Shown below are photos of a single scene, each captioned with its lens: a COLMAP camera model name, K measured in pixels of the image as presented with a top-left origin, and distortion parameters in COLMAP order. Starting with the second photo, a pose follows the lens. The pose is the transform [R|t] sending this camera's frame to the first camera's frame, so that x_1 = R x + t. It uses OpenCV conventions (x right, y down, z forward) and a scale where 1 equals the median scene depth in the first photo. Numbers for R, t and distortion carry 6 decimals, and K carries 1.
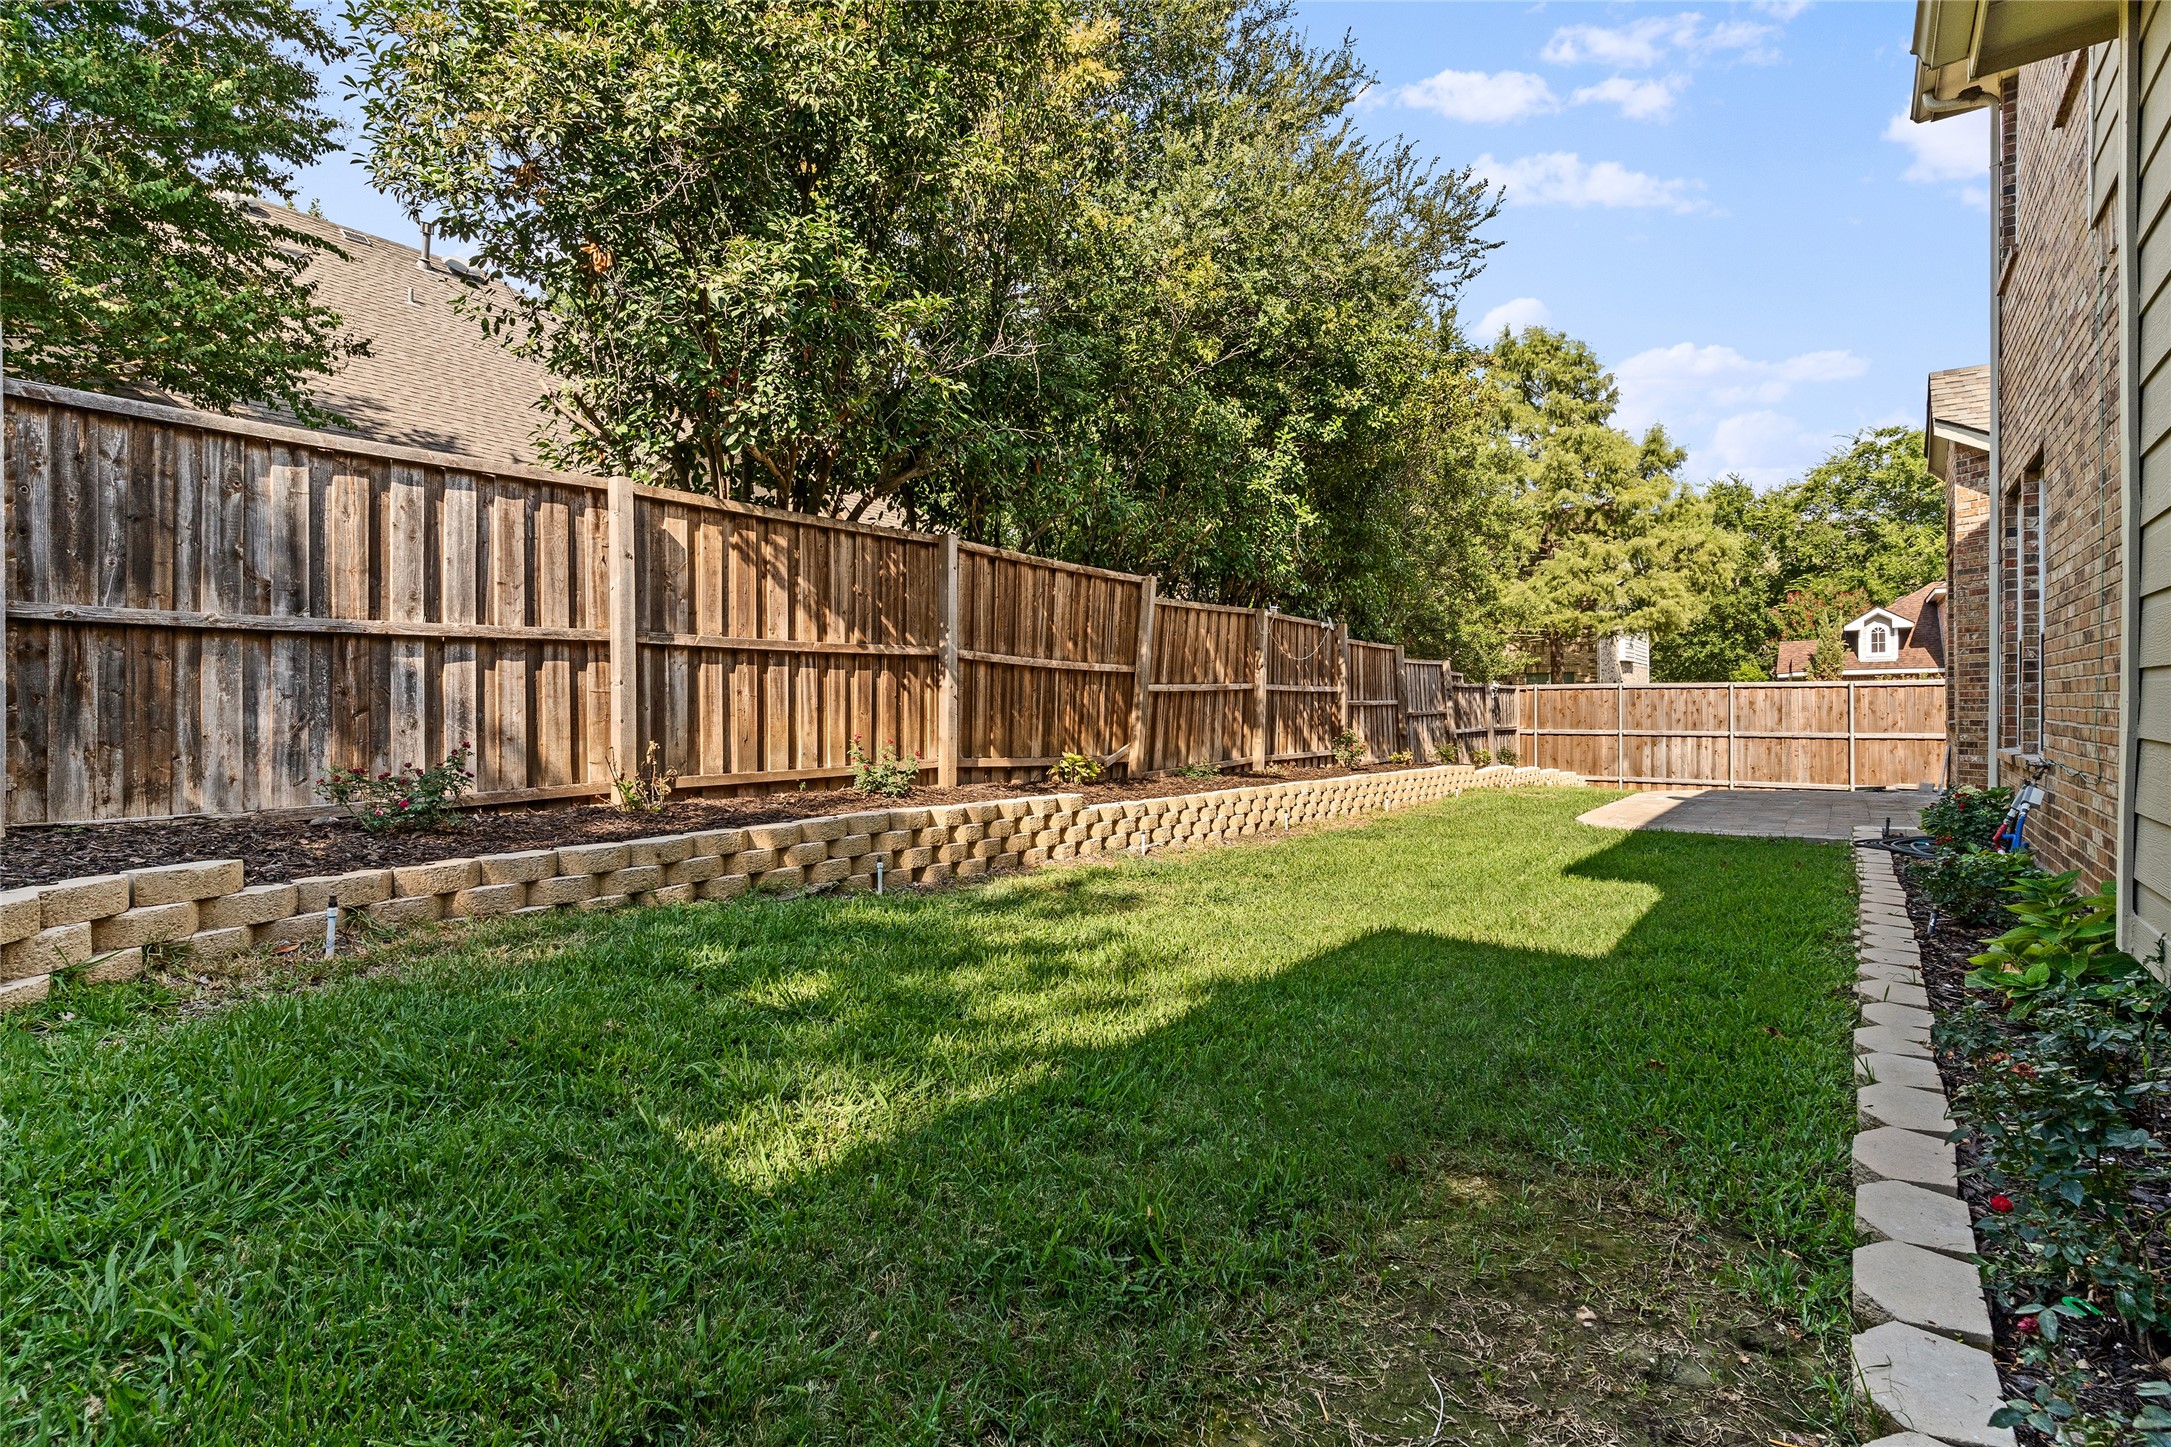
lens RADIAL K [[1054.9, 0, 1076.6], [0, 1054.9, 723.2], [0, 0, 1]] dist [0.002902, -0.000370]
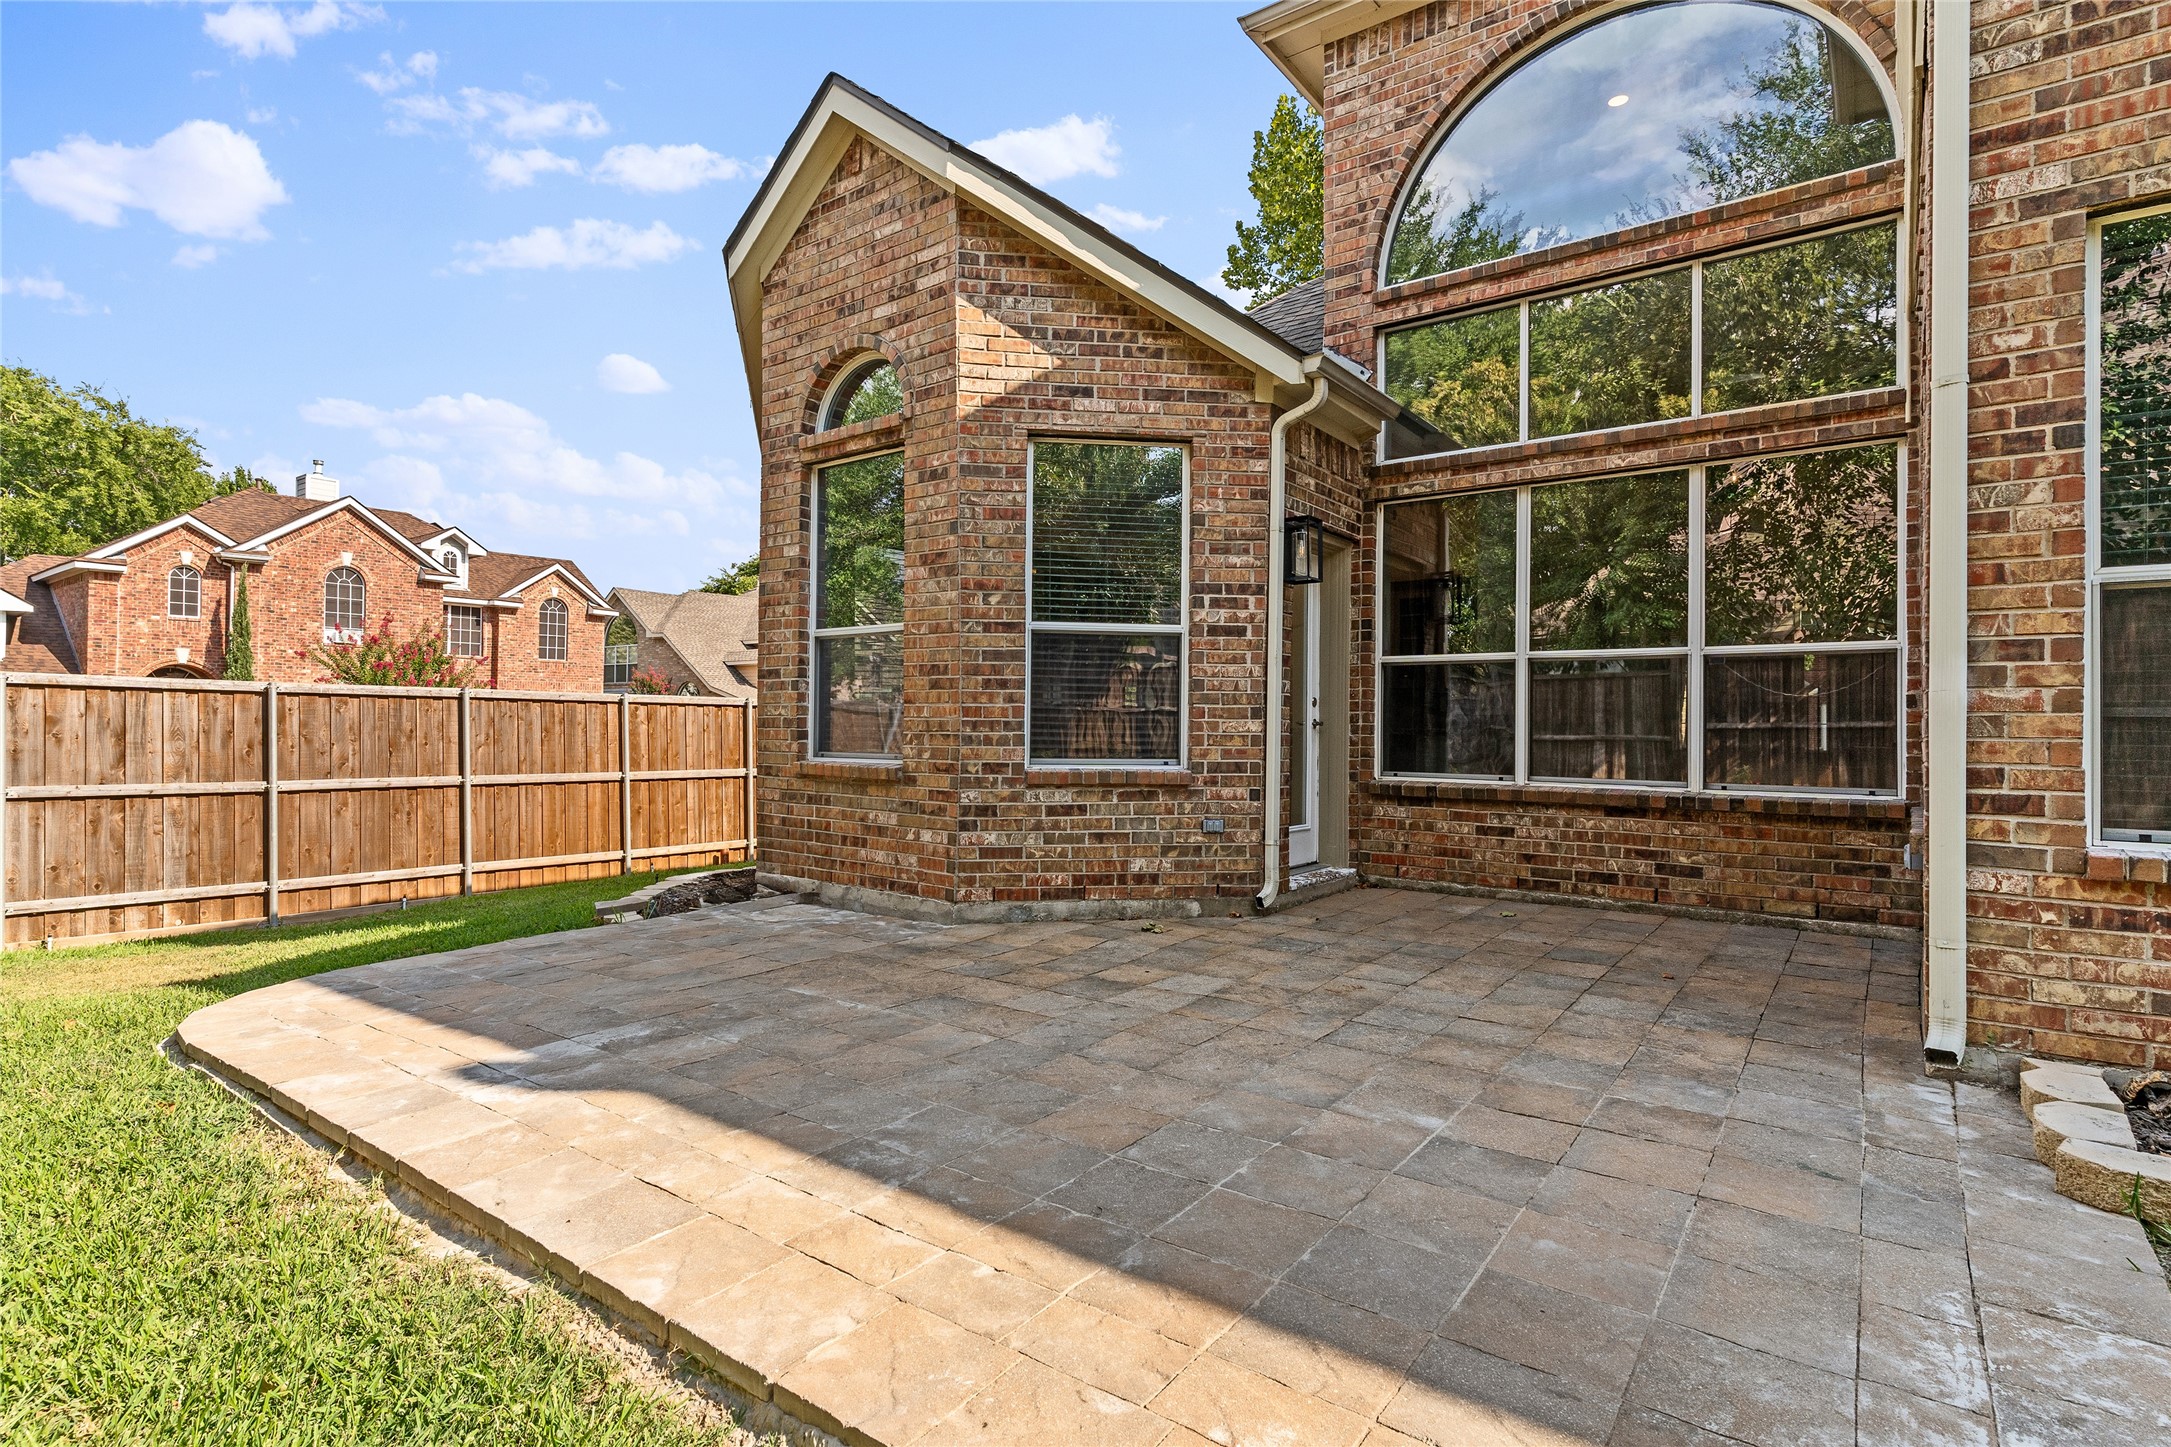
lens RADIAL K [[1054.9, 0, 1076.6], [0, 1054.9, 723.2], [0, 0, 1]] dist [0.002902, -0.000370]
pose [[-0.003590, 0.018634, 0.999820, 0.219710], [0.005333, 0.999813, -0.018614, -0.008023], [-0.999979, 0.005265, -0.003688, 0.624132]]
